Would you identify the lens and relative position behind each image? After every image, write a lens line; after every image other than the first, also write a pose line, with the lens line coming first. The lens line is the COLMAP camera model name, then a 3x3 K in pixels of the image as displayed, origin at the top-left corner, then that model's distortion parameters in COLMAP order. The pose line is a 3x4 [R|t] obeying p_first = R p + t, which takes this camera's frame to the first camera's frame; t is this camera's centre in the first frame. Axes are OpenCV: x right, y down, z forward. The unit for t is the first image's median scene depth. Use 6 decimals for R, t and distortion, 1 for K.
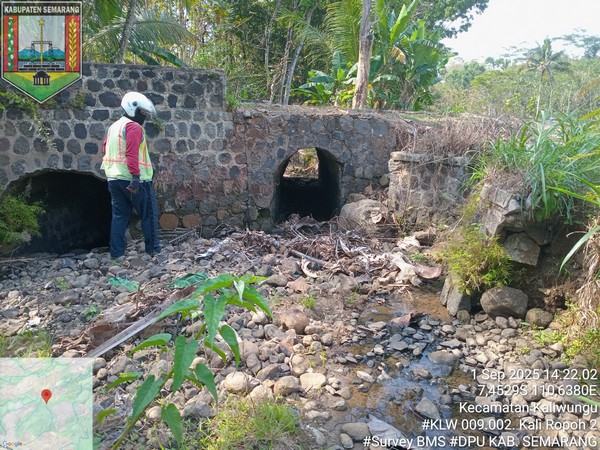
lens RADIAL K [[440.2, 0, 300.0], [0, 440.2, 225.0], [0, 0, 1]] dist [0.068086, -0.121141]
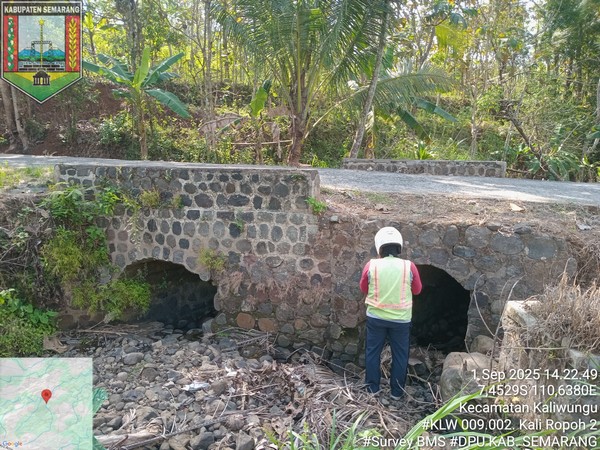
lens RADIAL K [[440.2, 0, 300.0], [0, 440.2, 225.0], [0, 0, 1]] dist [0.068086, -0.121141]
pose [[0.743285, 0.117358, -0.658600, 0.414601], [-0.151270, 0.988478, 0.005419, -0.242914], [0.651648, 0.095598, 0.752473, 0.327275]]
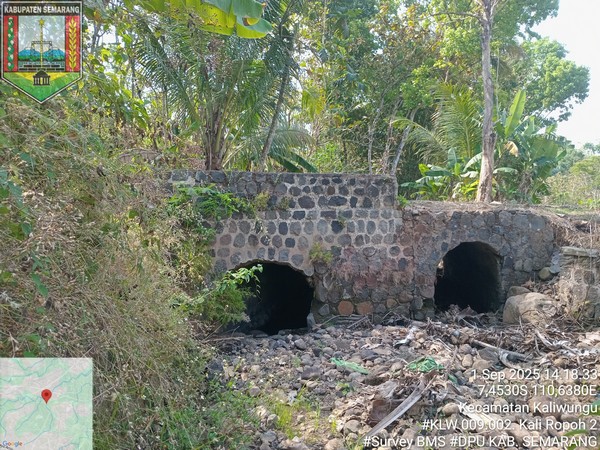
lens RADIAL K [[440.2, 0, 300.0], [0, 440.2, 225.0], [0, 0, 1]] dist [0.068086, -0.121141]
pose [[0.982293, -0.001401, -0.187348, -0.203958], [-0.034890, 0.981111, -0.190271, 0.002332], [0.184075, 0.193439, 0.963690, -0.117227]]
